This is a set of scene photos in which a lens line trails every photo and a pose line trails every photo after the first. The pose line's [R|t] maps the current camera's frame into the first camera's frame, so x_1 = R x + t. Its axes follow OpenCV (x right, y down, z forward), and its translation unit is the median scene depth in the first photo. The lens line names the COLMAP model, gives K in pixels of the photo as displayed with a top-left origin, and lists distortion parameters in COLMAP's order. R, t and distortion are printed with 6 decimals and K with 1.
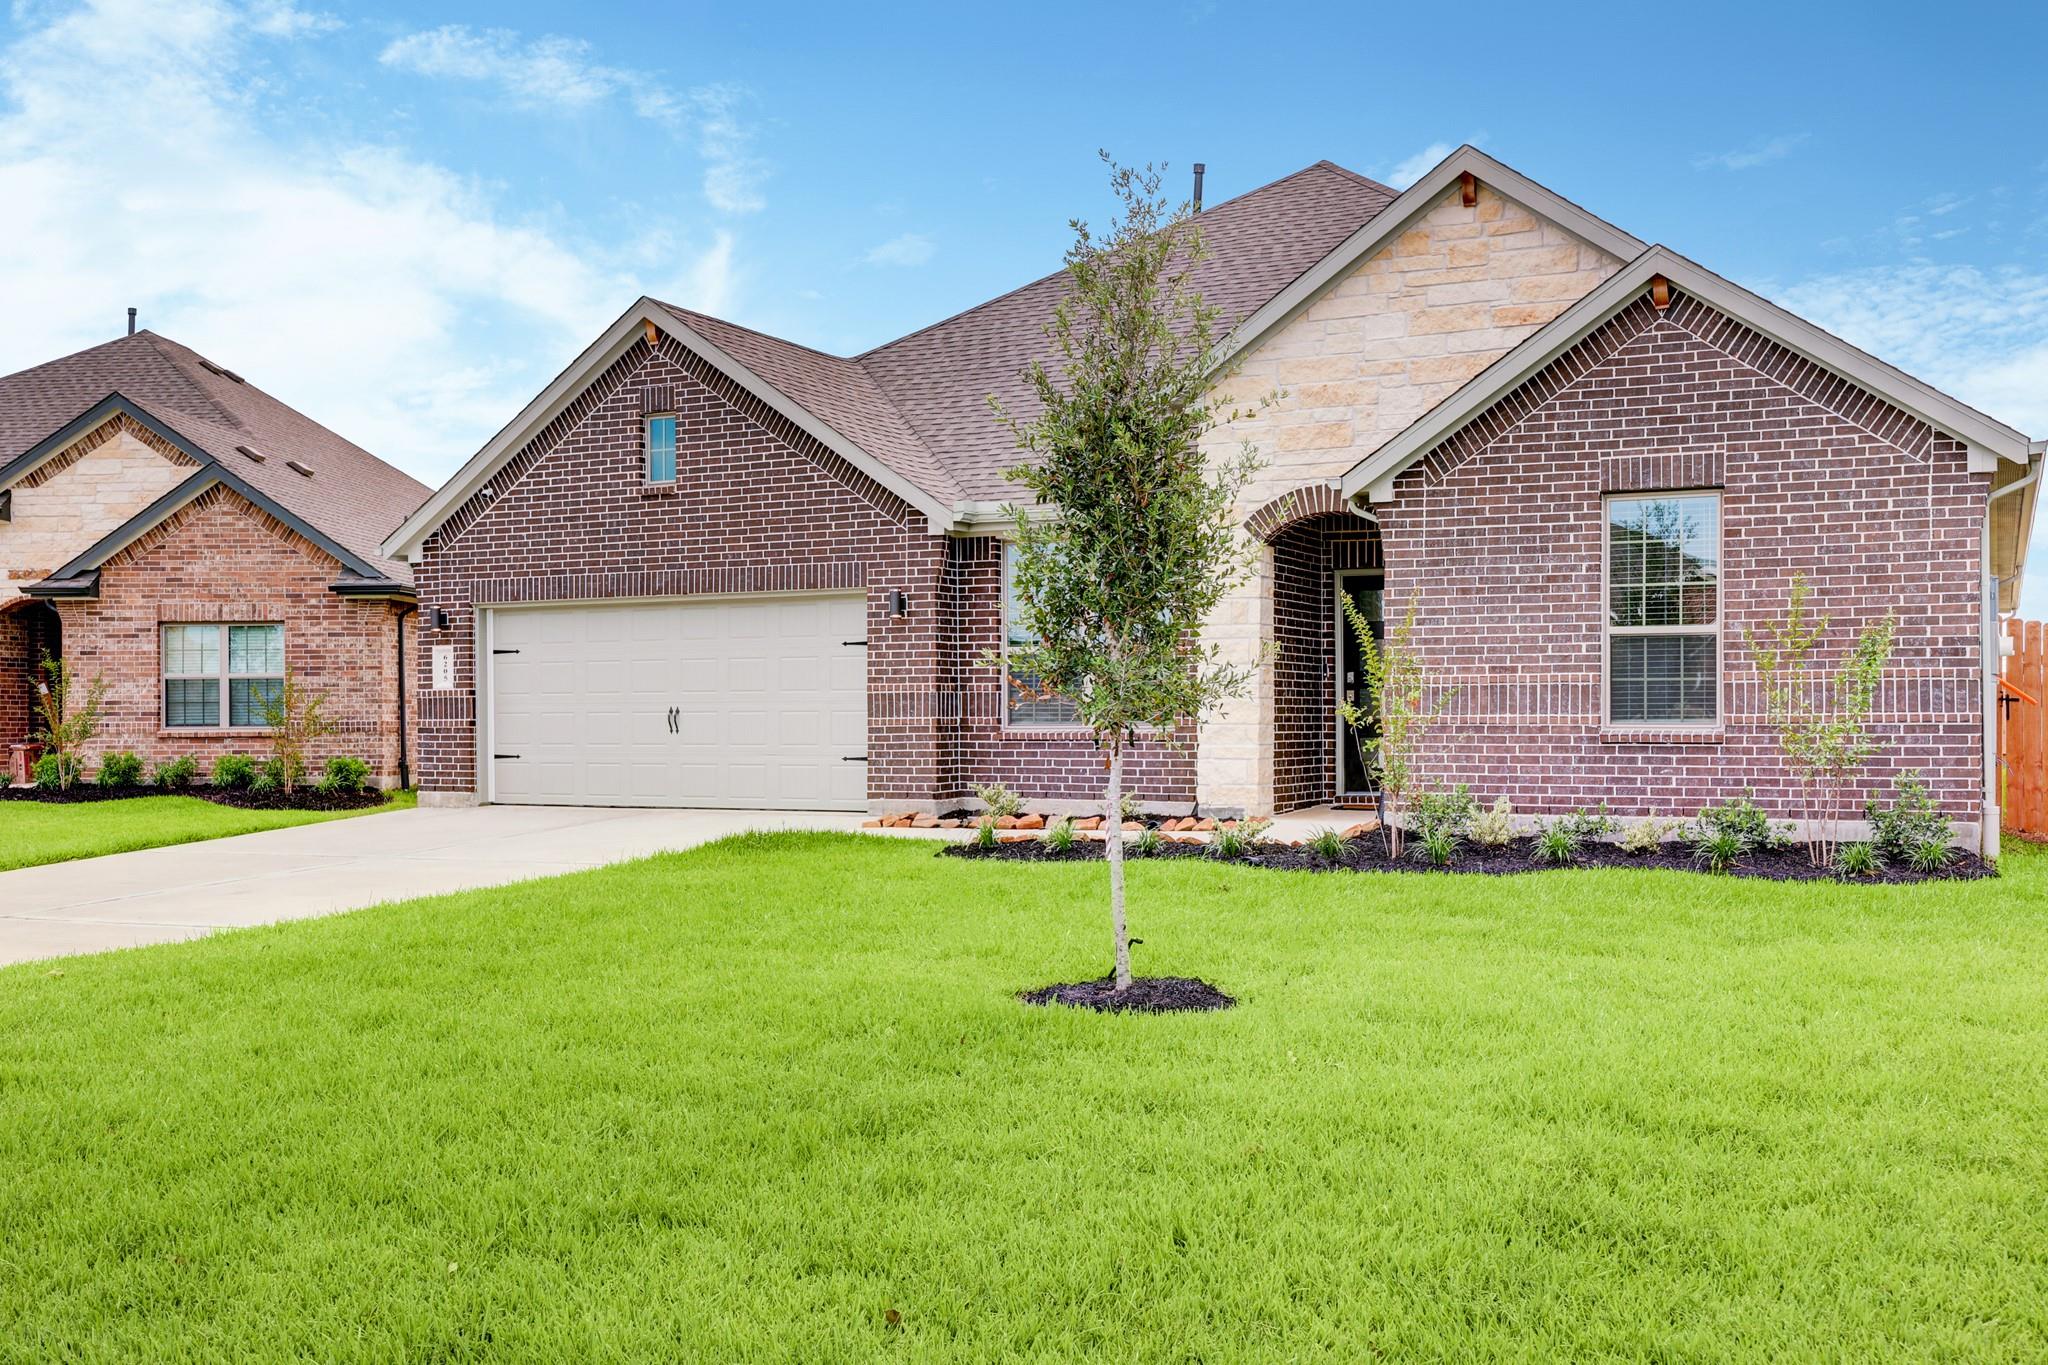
lens RADIAL K [[1997.6, 0, 991.5], [0, 1997.6, 690.1], [0, 0, 1]] dist [0.016842, 0.011605]
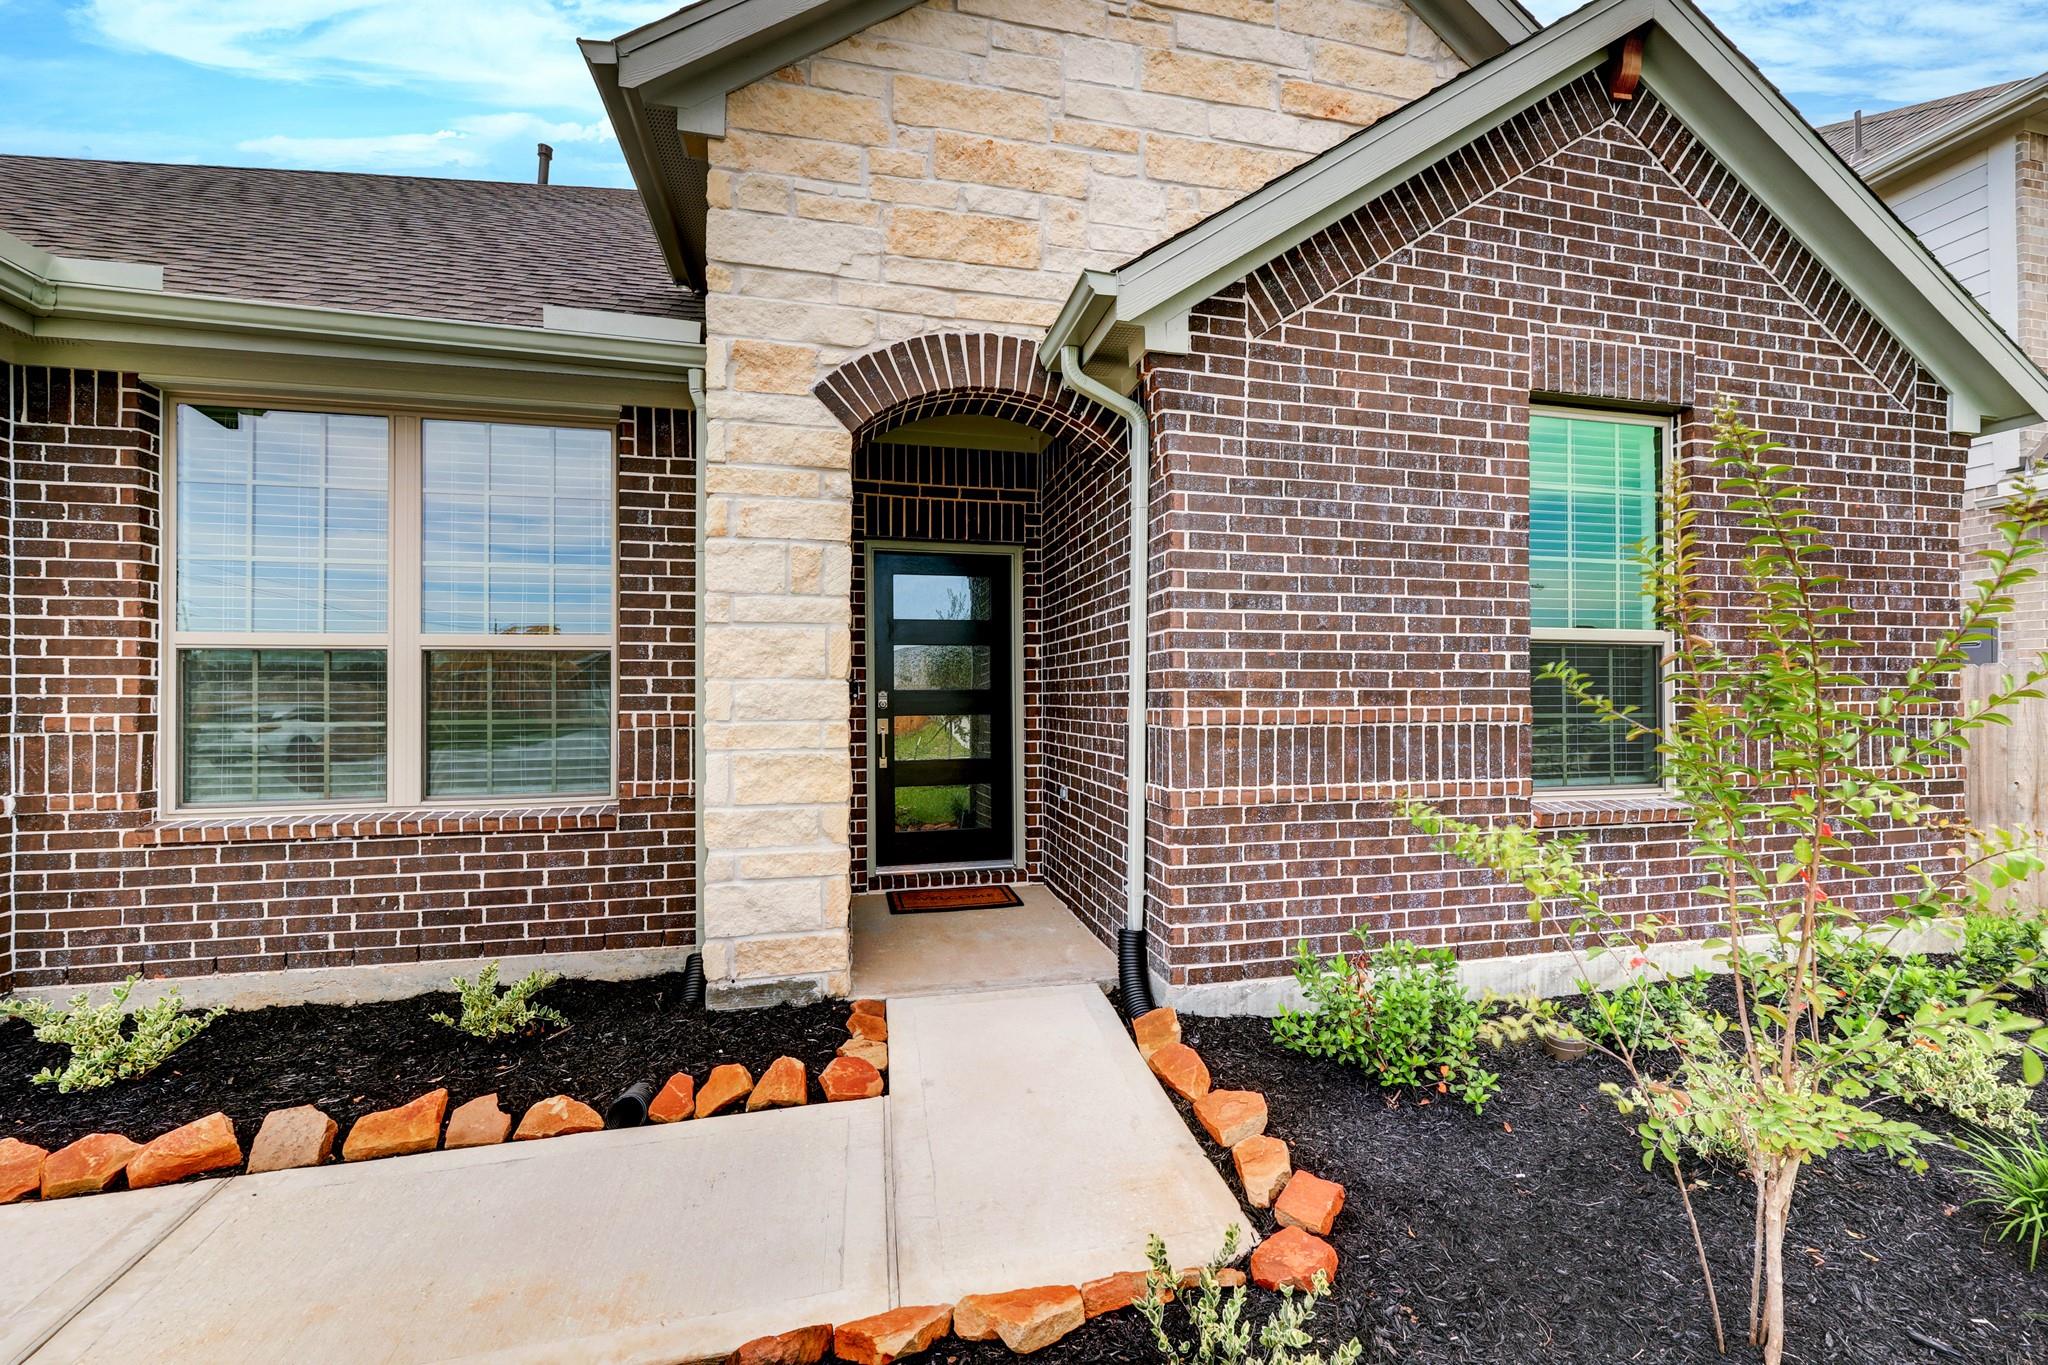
lens RADIAL K [[834.7, 0, 1037.6], [0, 834.7, 692.0], [0, 0, 1]] dist [-0.007471, 0.000900]
pose [[0.756027, 0.005237, 0.654519, 0.036368], [-0.006381, 0.999979, -0.000631, -0.010247], [-0.654509, -0.003699, 0.756045, 0.826675]]
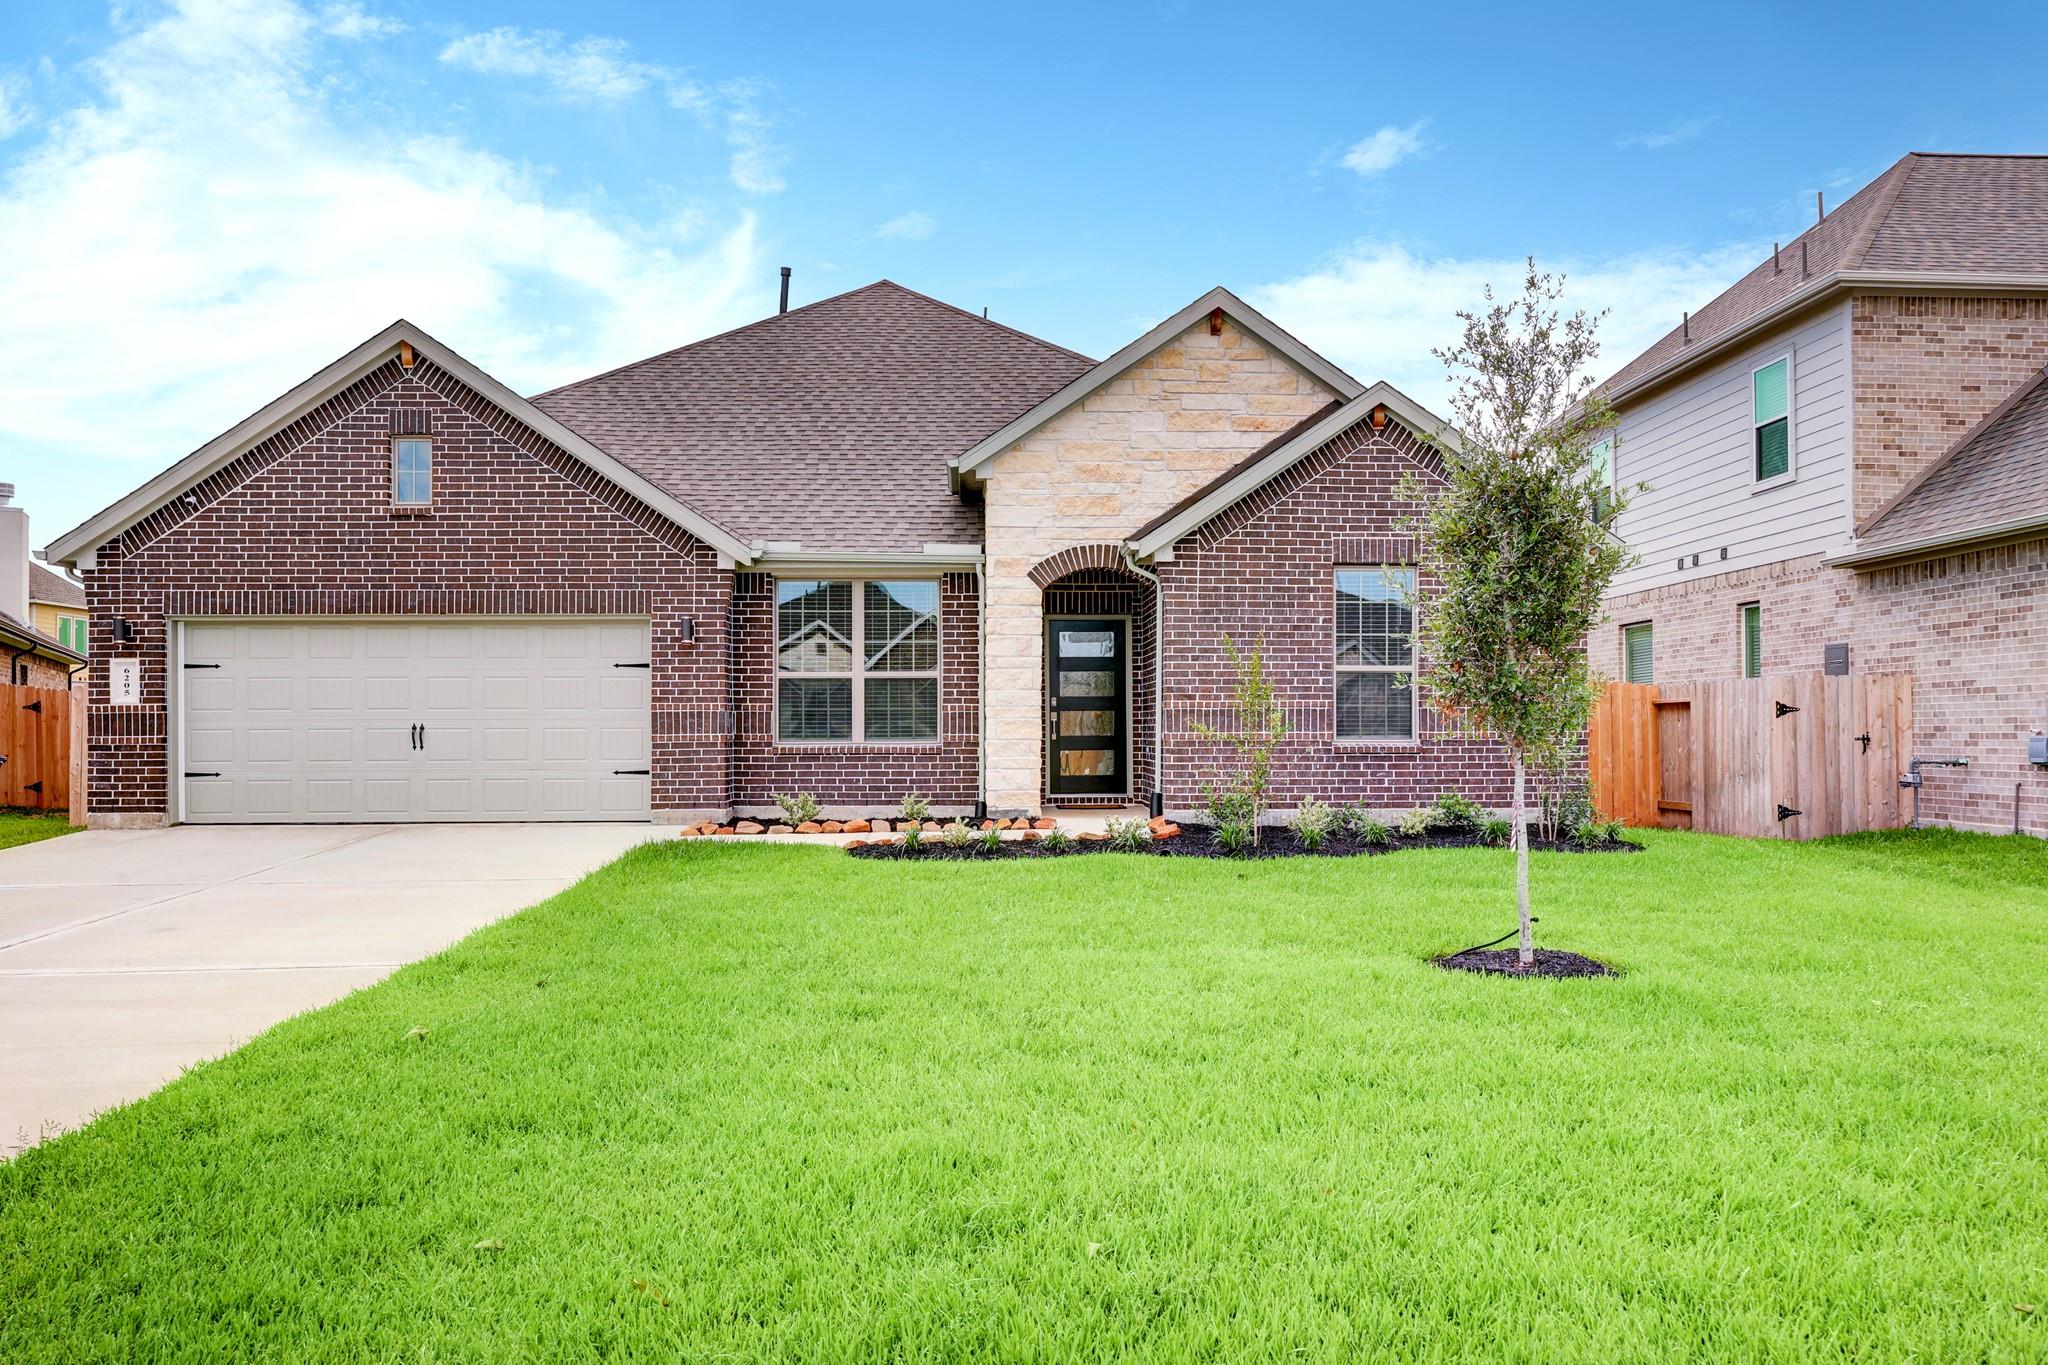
lens RADIAL K [[1616.9, 0, 1024.0], [0, 1616.9, 682.5], [0, 0, 1]] dist [0.002295, 0.004573]
pose [[0.870020, 0.016432, 0.492742, -0.360678], [-0.006793, 0.999749, -0.021346, 0.003474], [-0.492969, 0.015224, 0.869913, 0.157298]]
